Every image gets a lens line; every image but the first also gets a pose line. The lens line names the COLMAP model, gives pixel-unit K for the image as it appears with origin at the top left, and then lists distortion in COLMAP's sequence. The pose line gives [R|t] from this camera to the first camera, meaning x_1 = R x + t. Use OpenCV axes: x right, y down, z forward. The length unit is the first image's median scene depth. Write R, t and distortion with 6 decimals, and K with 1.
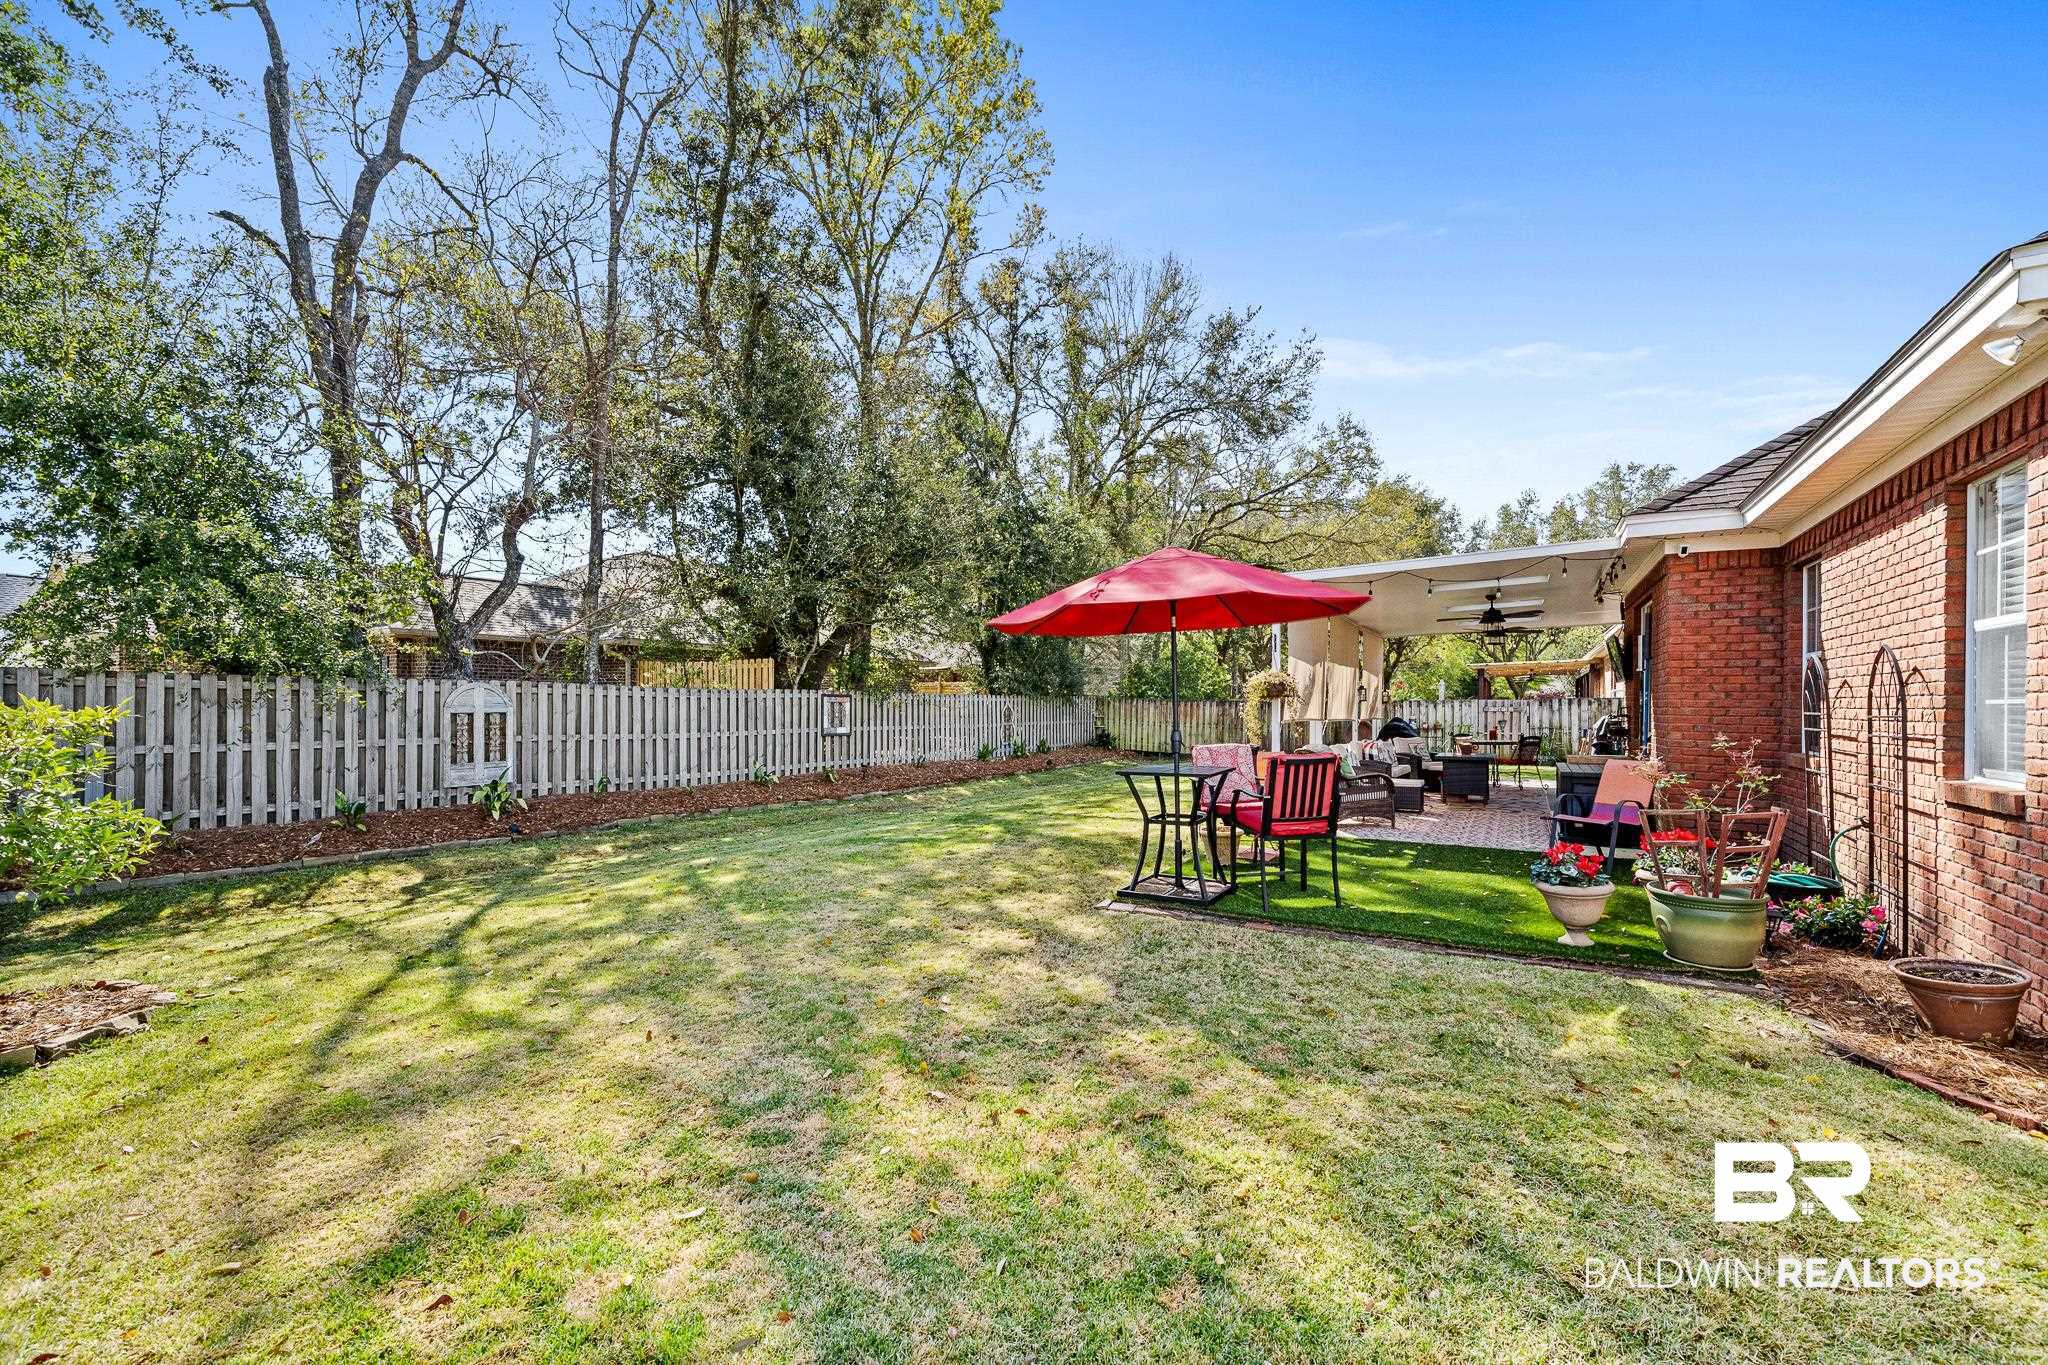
lens RADIAL K [[788.4, 0, 1018.4], [0, 788.4, 699.5], [0, 0, 1]] dist [0.000893, 0.000179]
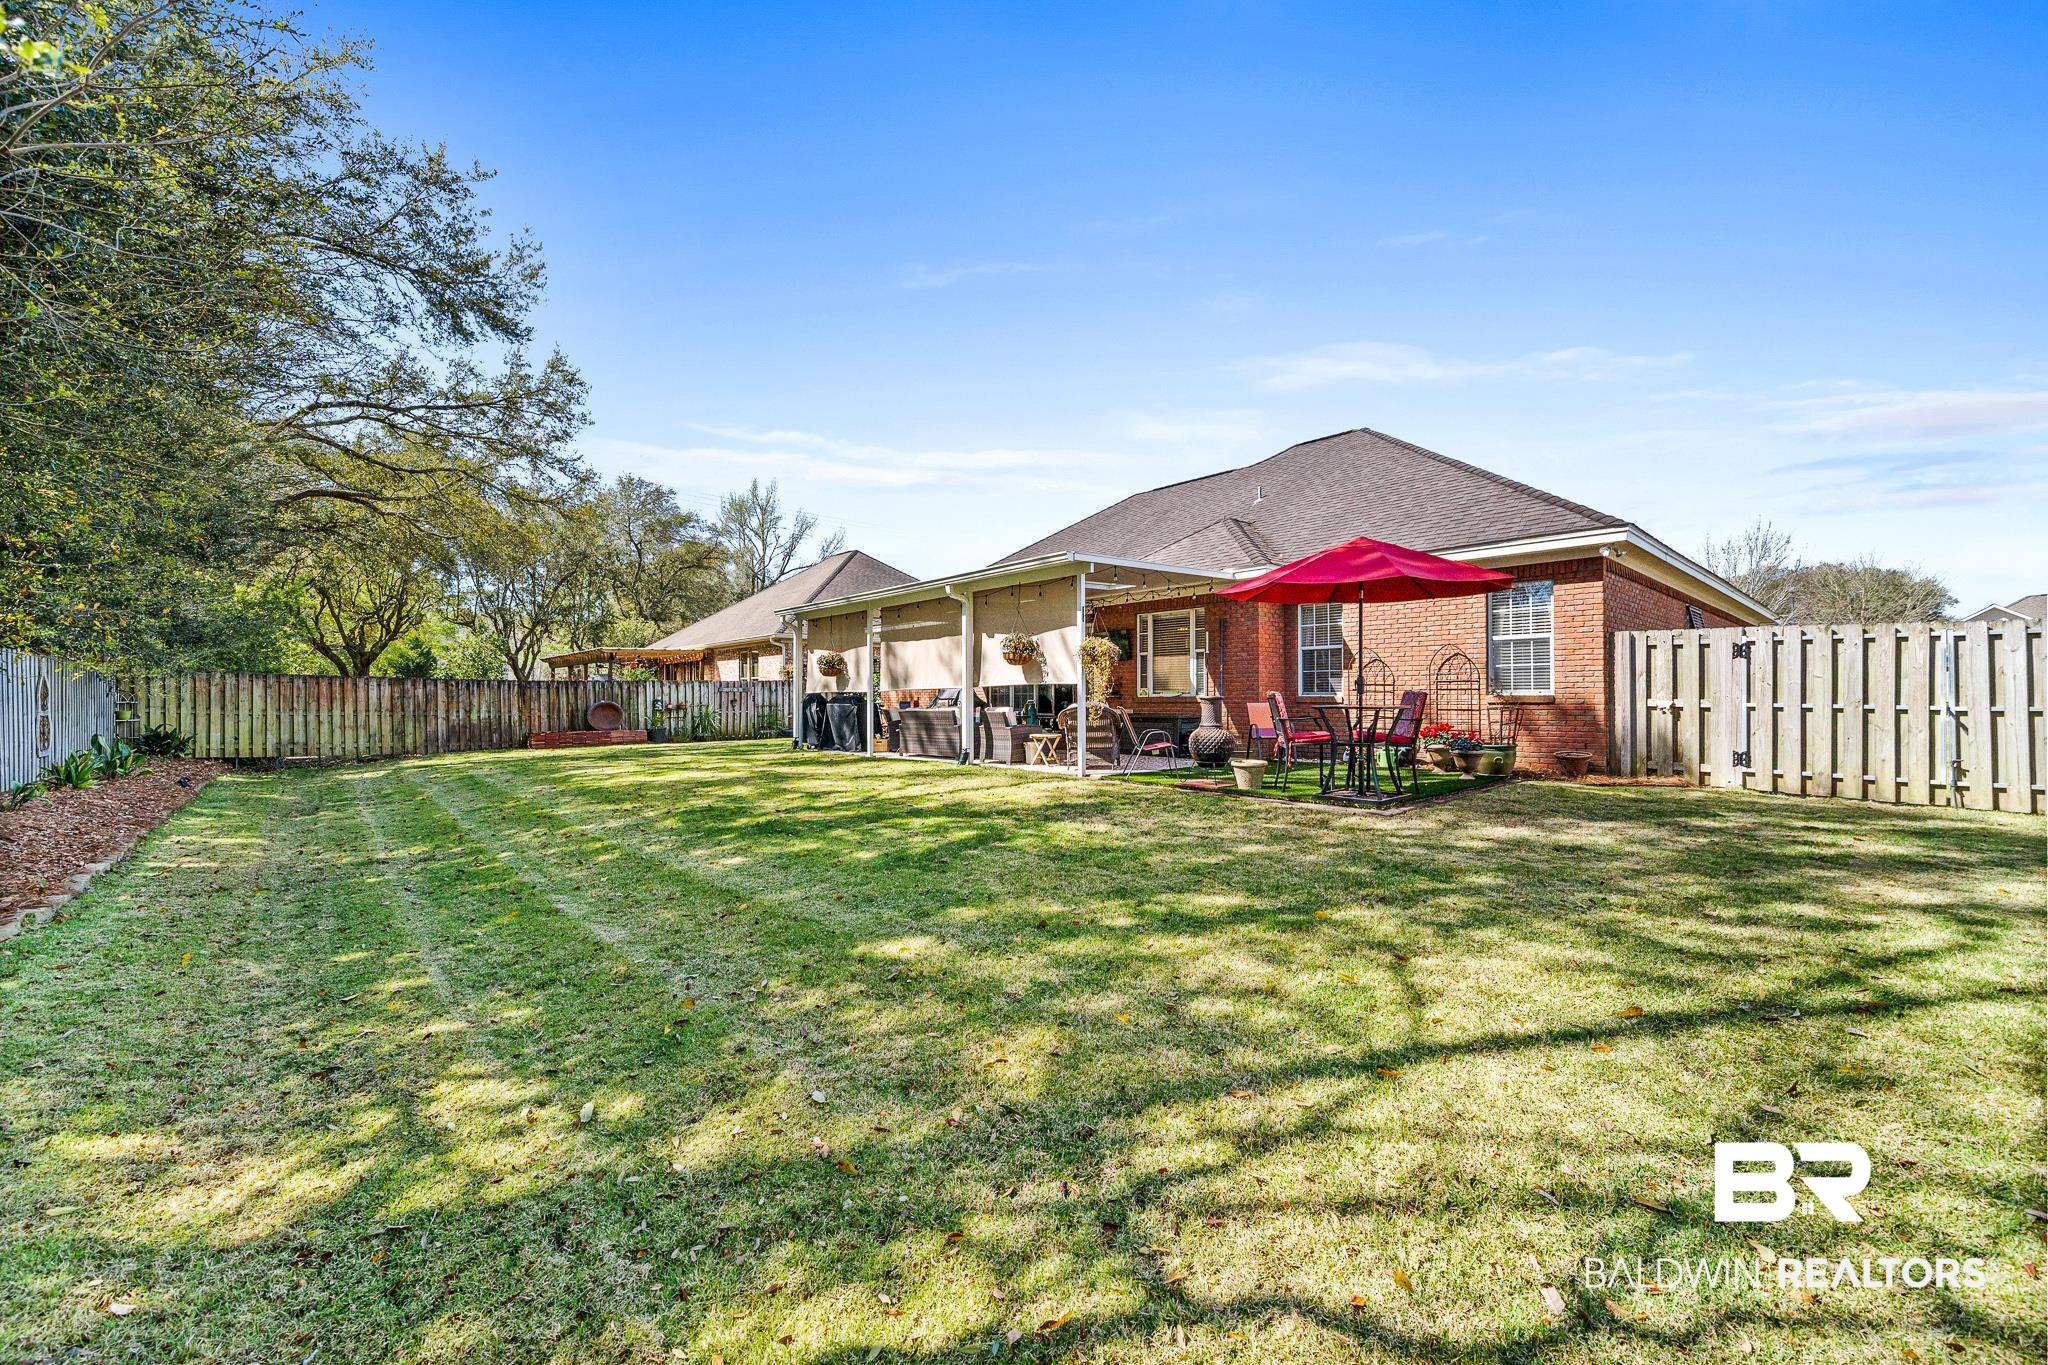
lens RADIAL K [[788.4, 0, 1018.7], [0, 788.4, 692.7], [0, 0, 1]] dist [0.000893, 0.000179]
pose [[0.232010, 0.007711, 0.972683, -0.347548], [-0.002646, 0.999970, -0.007296, 0.022597], [-0.972710, -0.000881, 0.232023, 0.345215]]
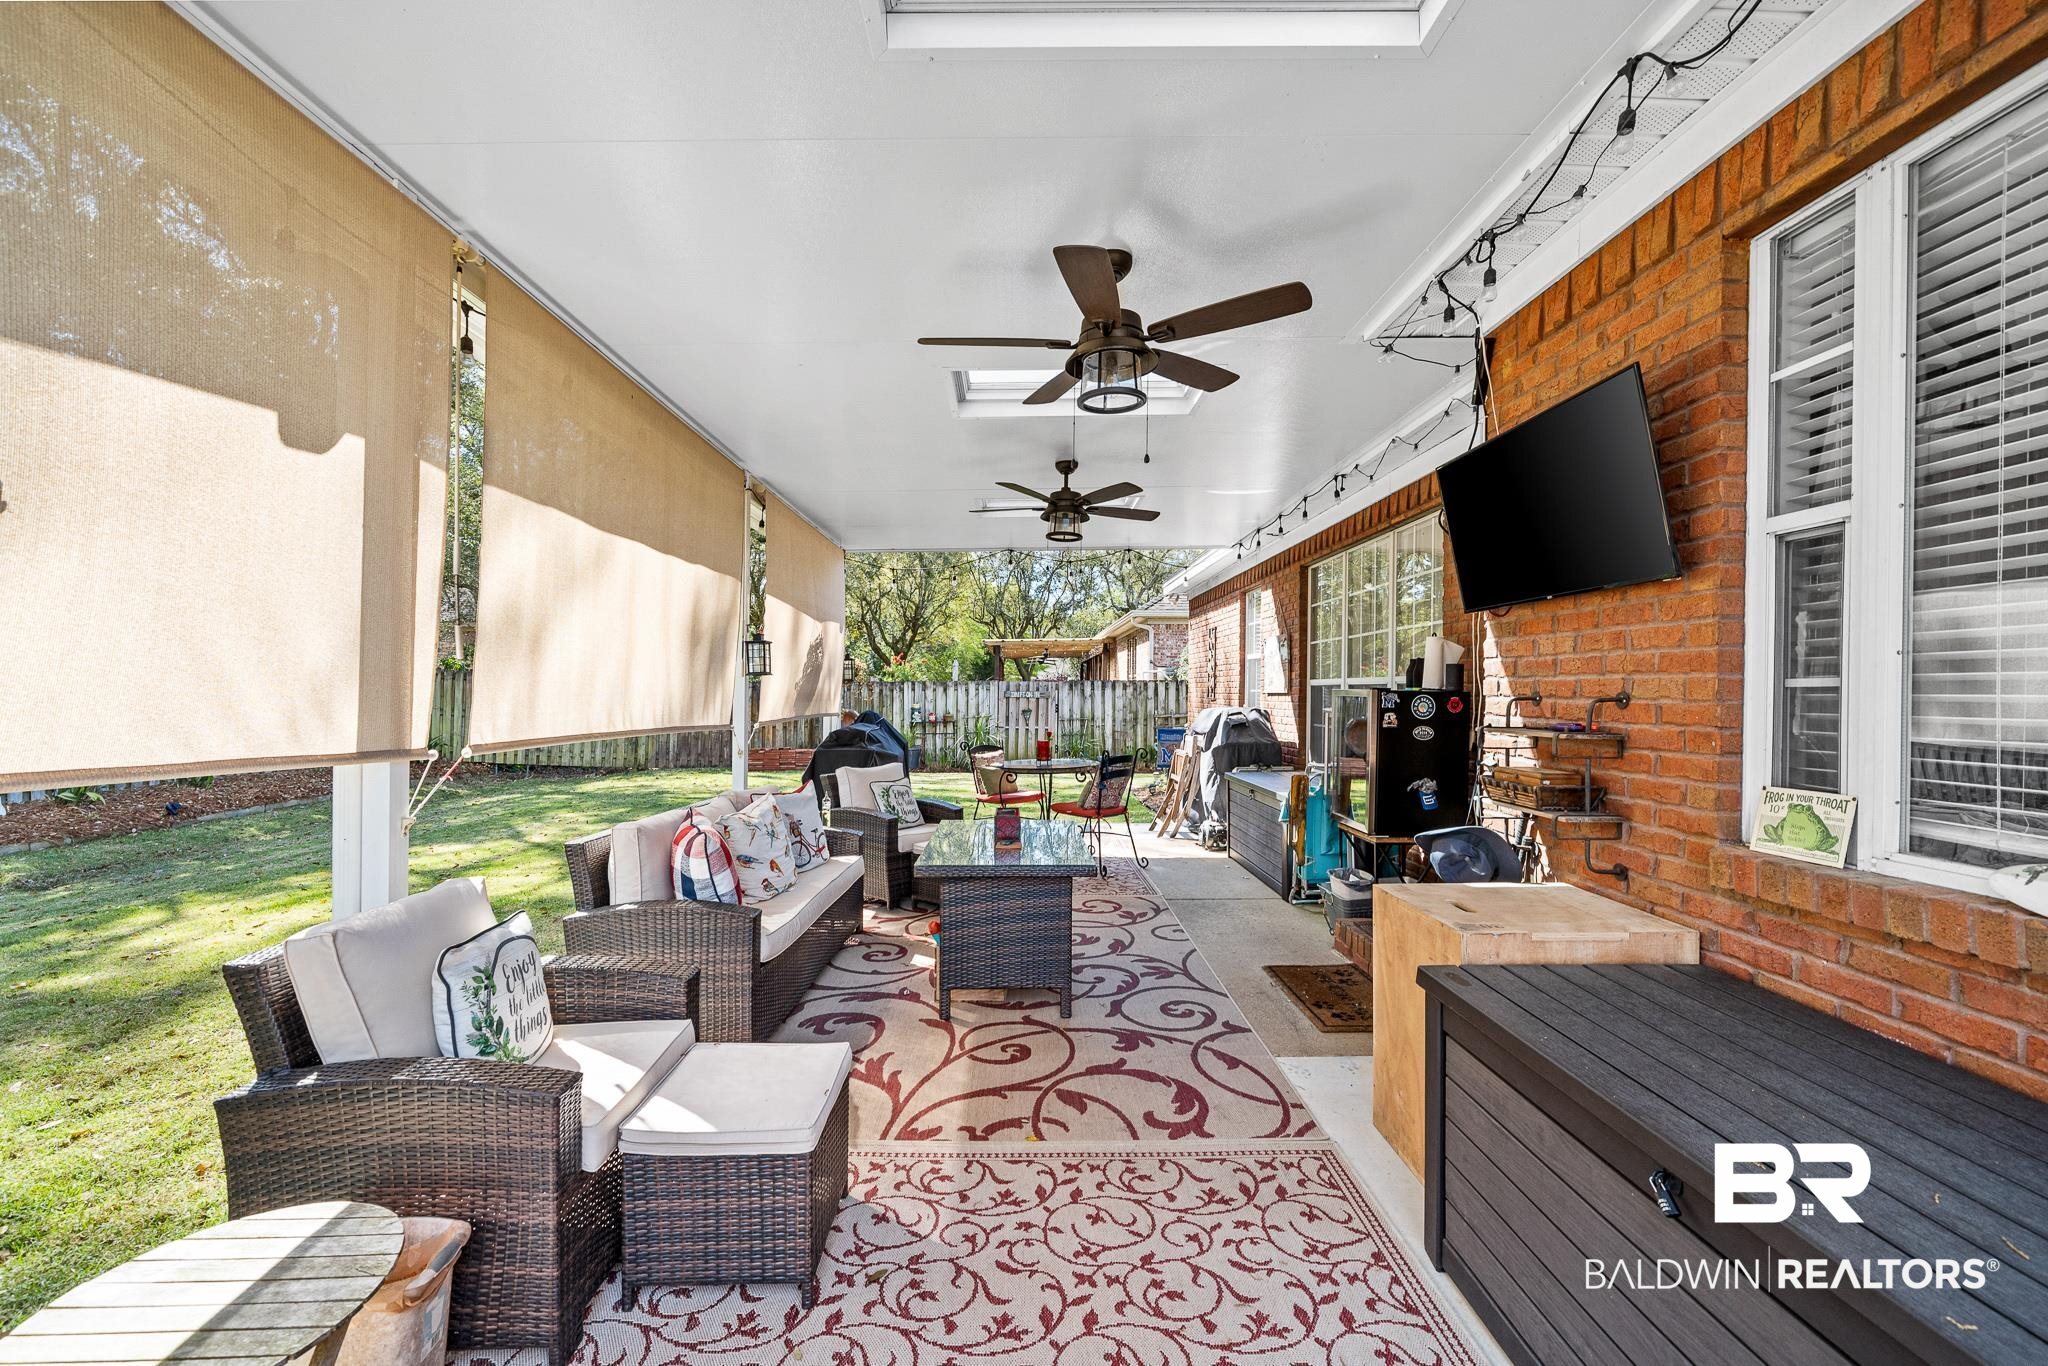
lens RADIAL K [[788.4, 0, 1023.3], [0, 788.4, 685.1], [0, 0, 1]] dist [0.000893, 0.000179]
pose [[0.838181, 0.009650, 0.545307, 0.203044], [-0.011885, 0.999929, 0.000574, 0.003040], [-0.545263, -0.006963, 0.838236, 0.372034]]
